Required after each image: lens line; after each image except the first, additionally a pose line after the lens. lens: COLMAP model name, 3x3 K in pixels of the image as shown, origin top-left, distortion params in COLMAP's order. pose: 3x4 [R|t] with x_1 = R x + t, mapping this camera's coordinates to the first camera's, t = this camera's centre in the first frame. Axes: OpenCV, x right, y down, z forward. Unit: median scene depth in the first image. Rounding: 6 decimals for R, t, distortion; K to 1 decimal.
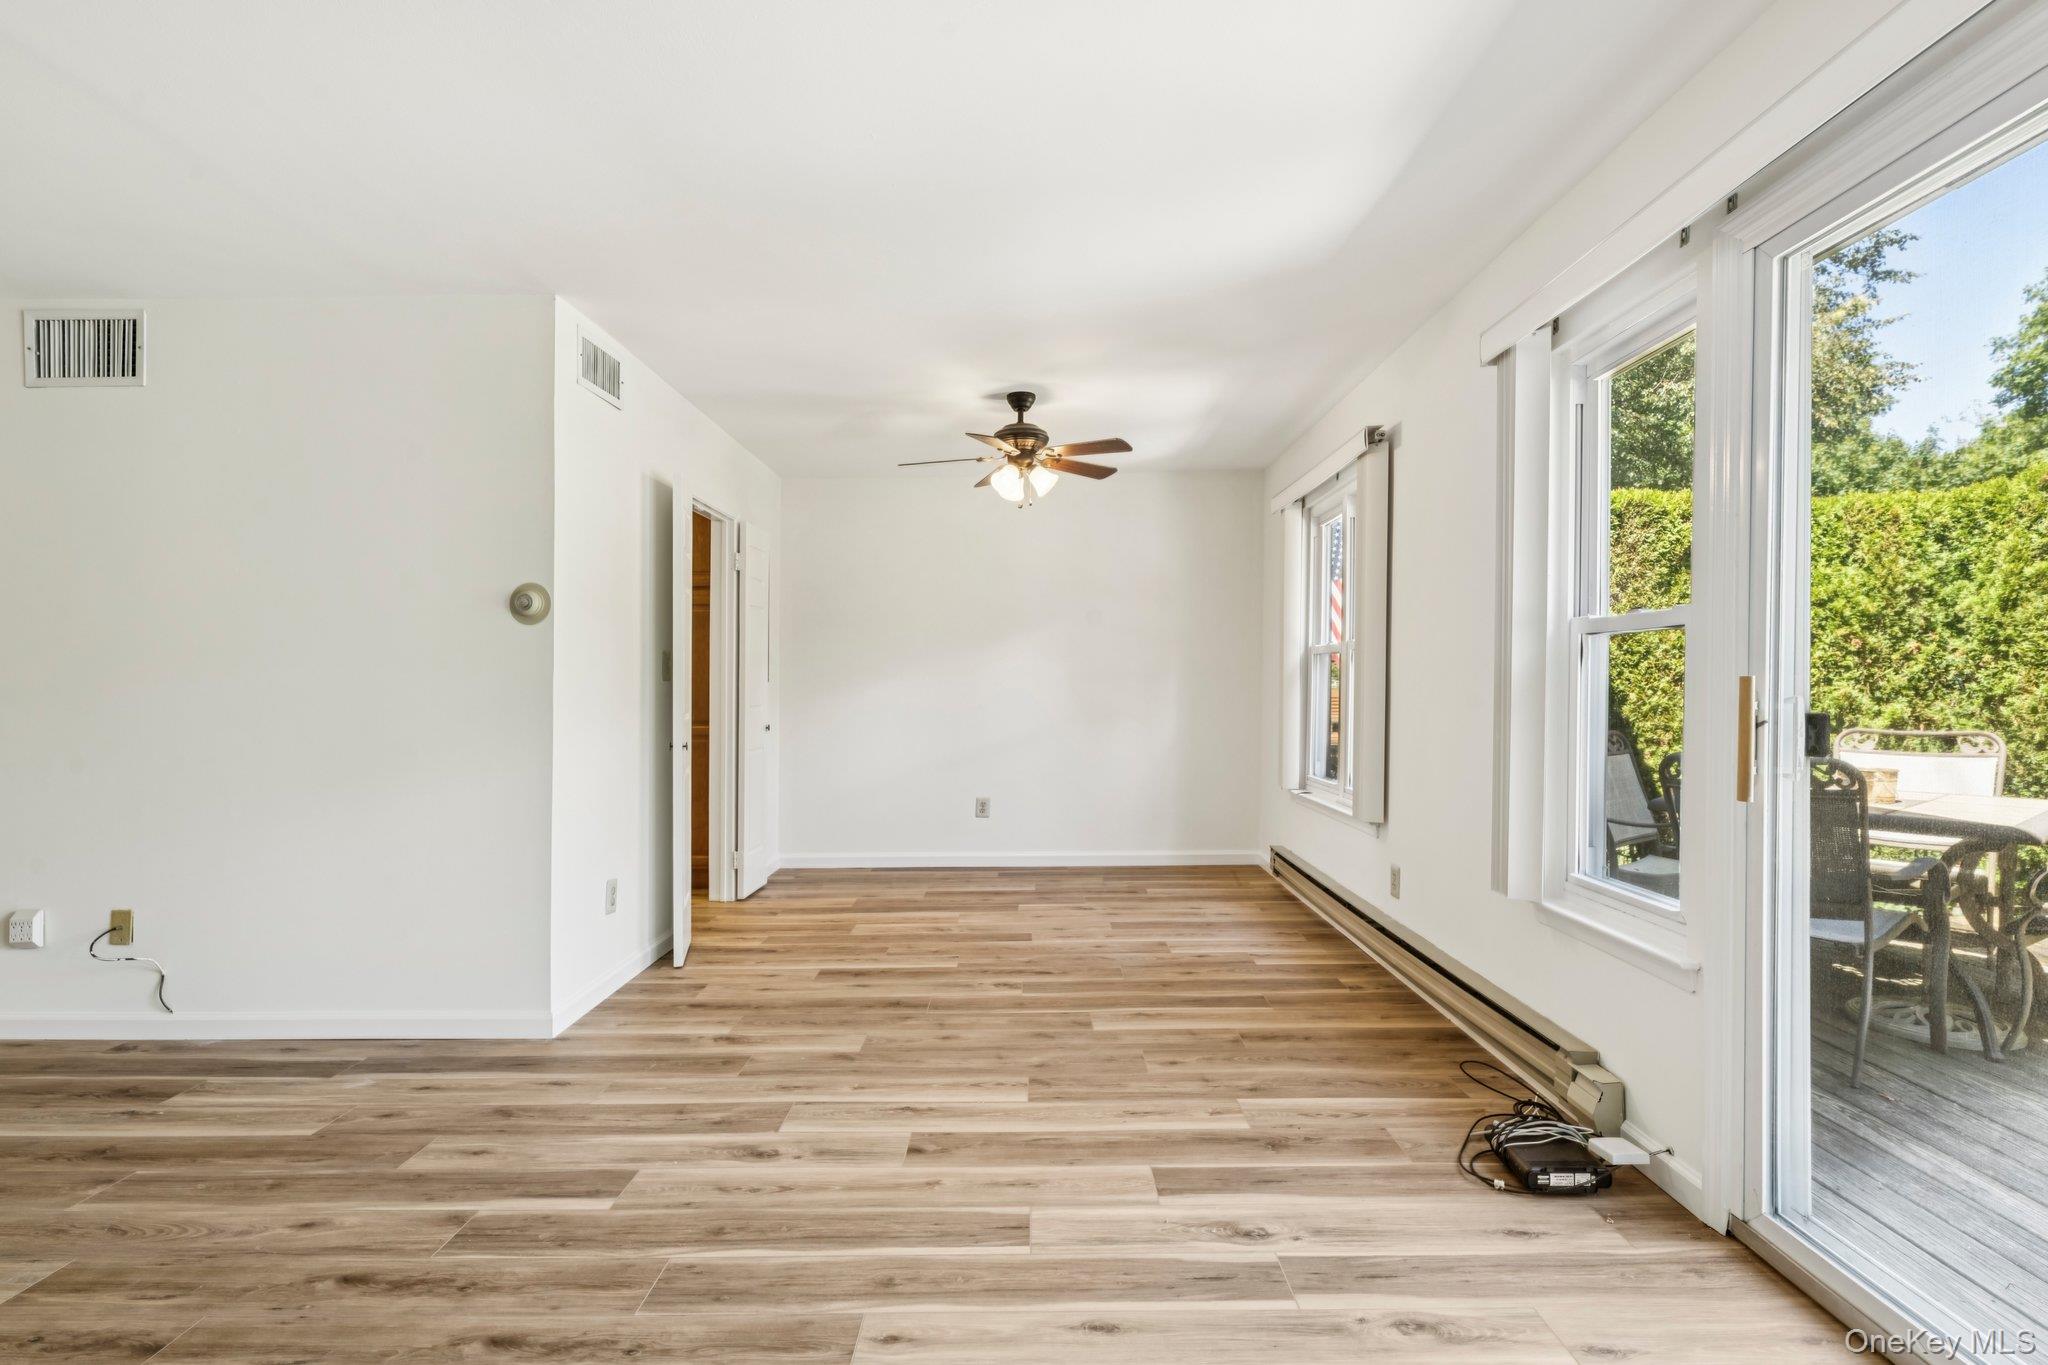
lens RADIAL K [[962.4, 0, 1024.0], [0, 962.4, 682.5], [0, 0, 1]] dist [-0.003585, 0.000838]
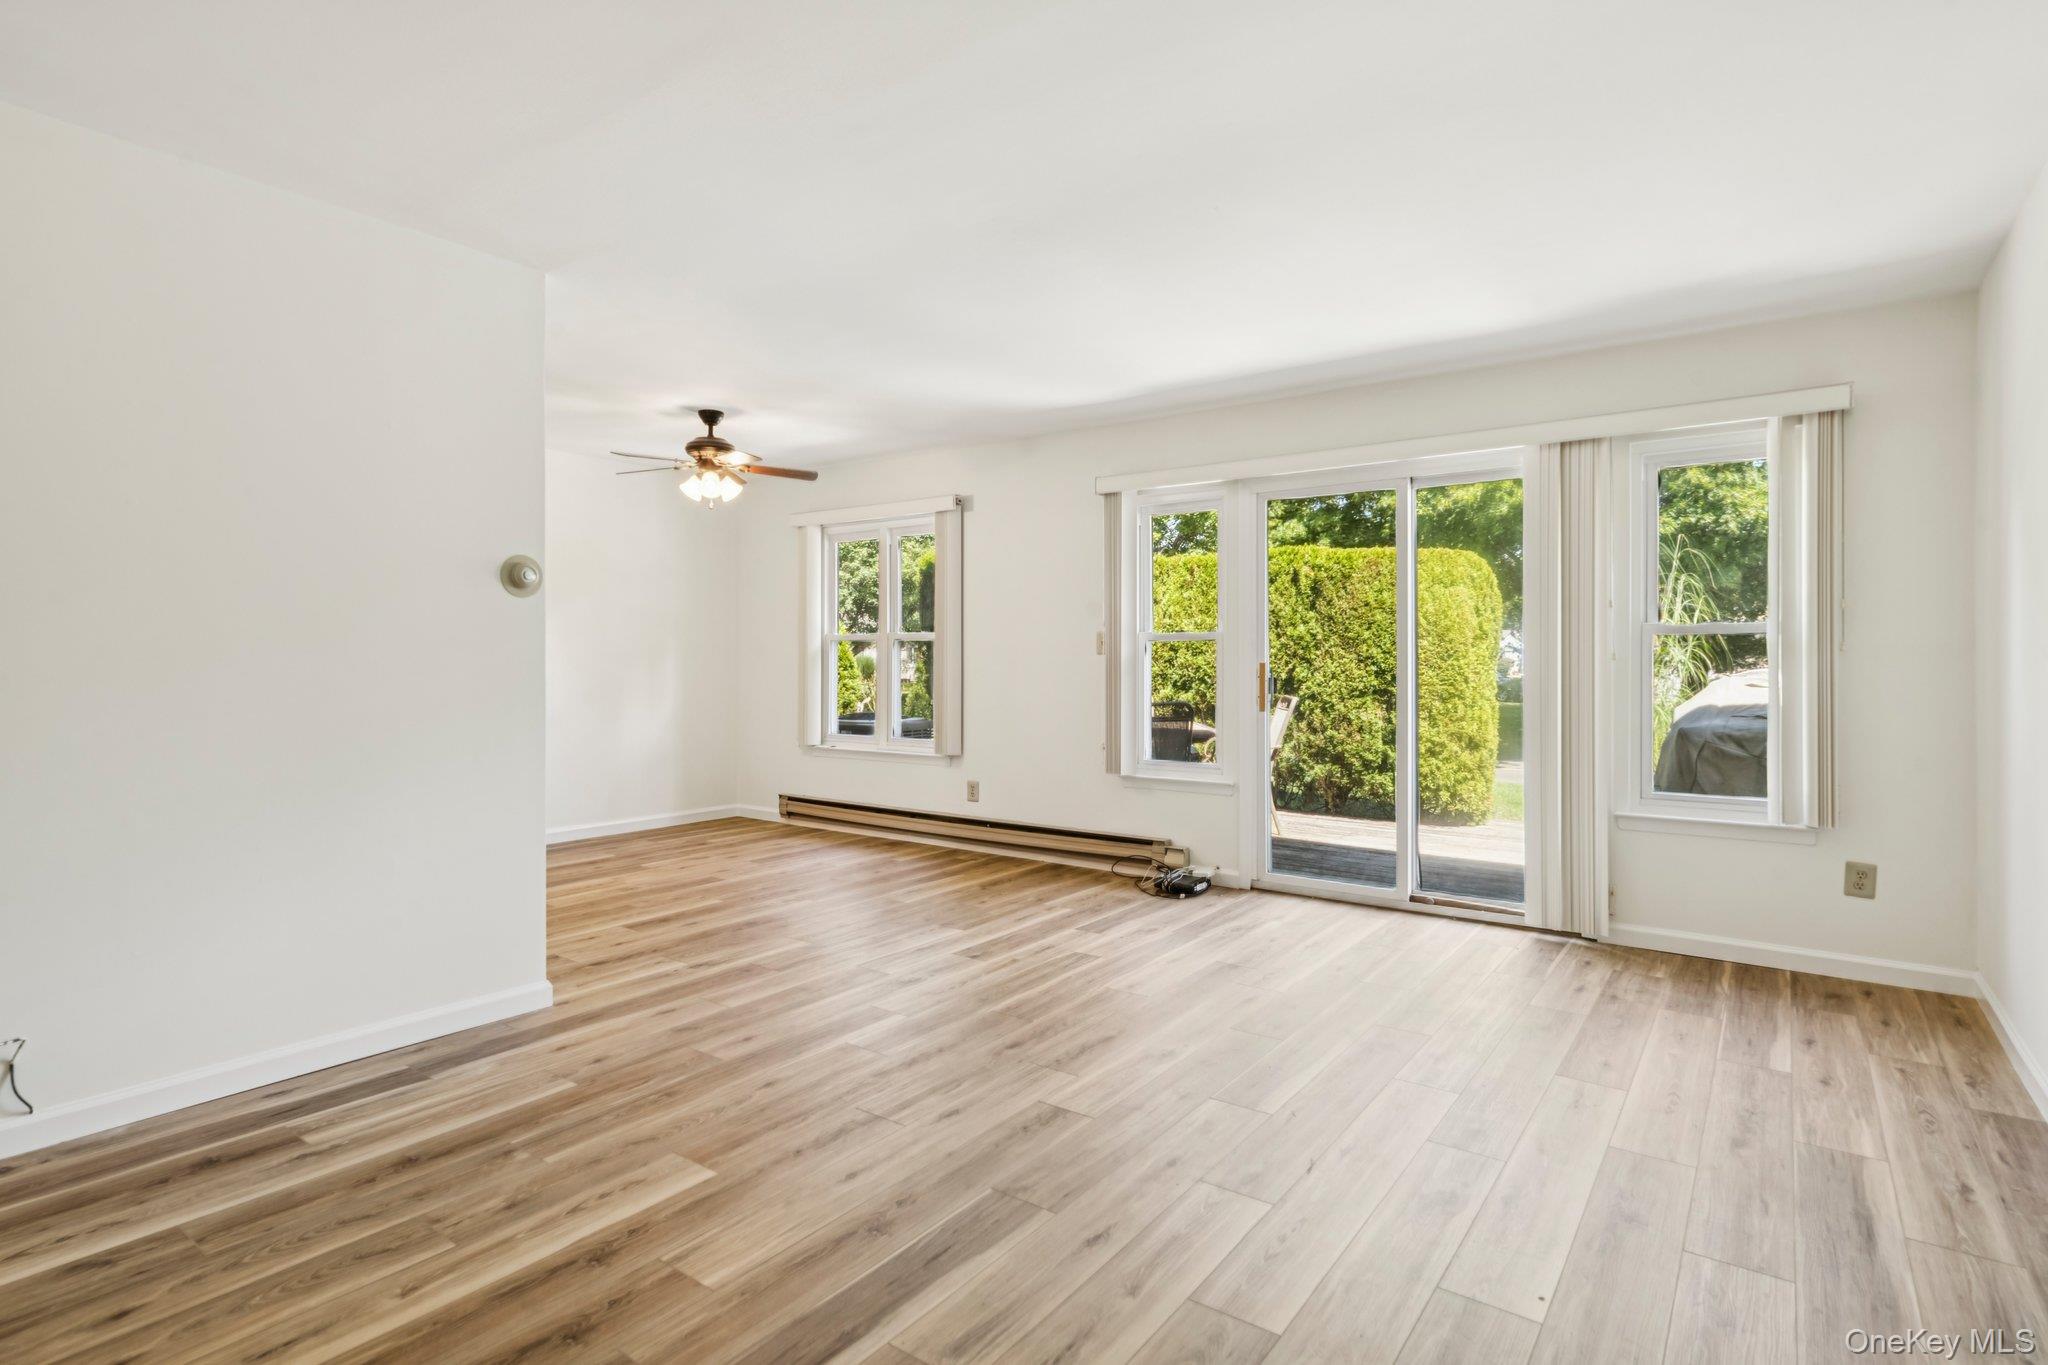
lens RADIAL K [[1033.1, 0, 1031.2], [0, 1033.1, 663.0], [0, 0, 1]] dist [0.000083, 0.000172]
pose [[0.581349, 0.008272, 0.813612, -1.229800], [-0.008669, 0.999955, -0.003973, 0.008598], [-0.813608, -0.004743, 0.581394, -0.053260]]
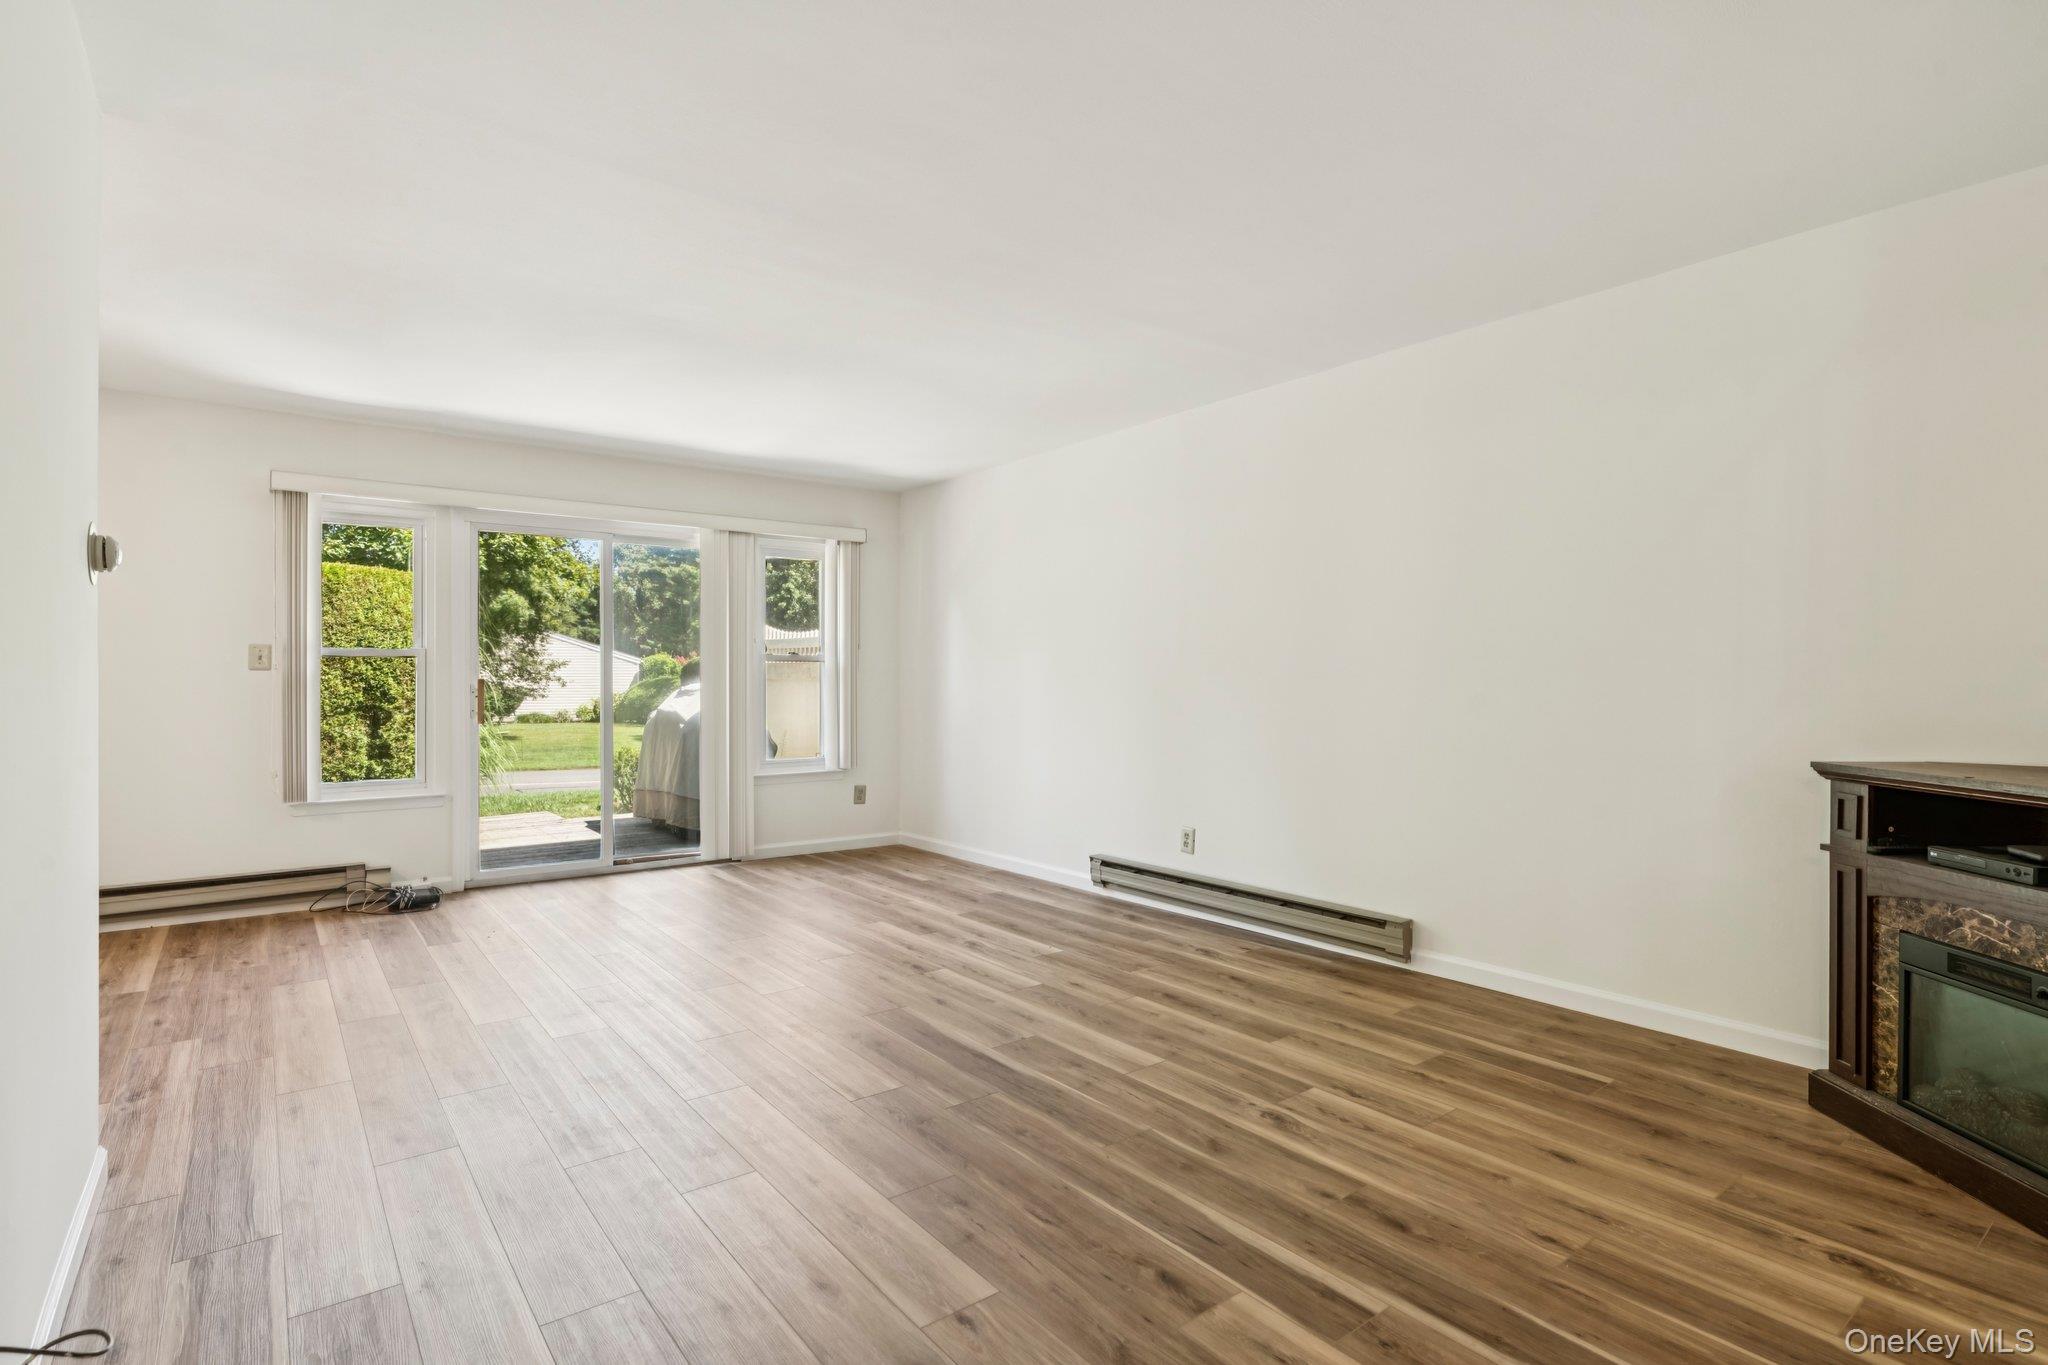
lens RADIAL K [[1004.4, 0, 1024.0], [0, 1004.4, 682.5], [0, 0, 1]] dist [-0.002988, 0.000118]
pose [[-0.617687, 0.004857, 0.786409, -1.679760], [0.003455, 0.999988, -0.003463, 0.013111], [-0.786416, 0.000578, -0.617696, 1.050013]]
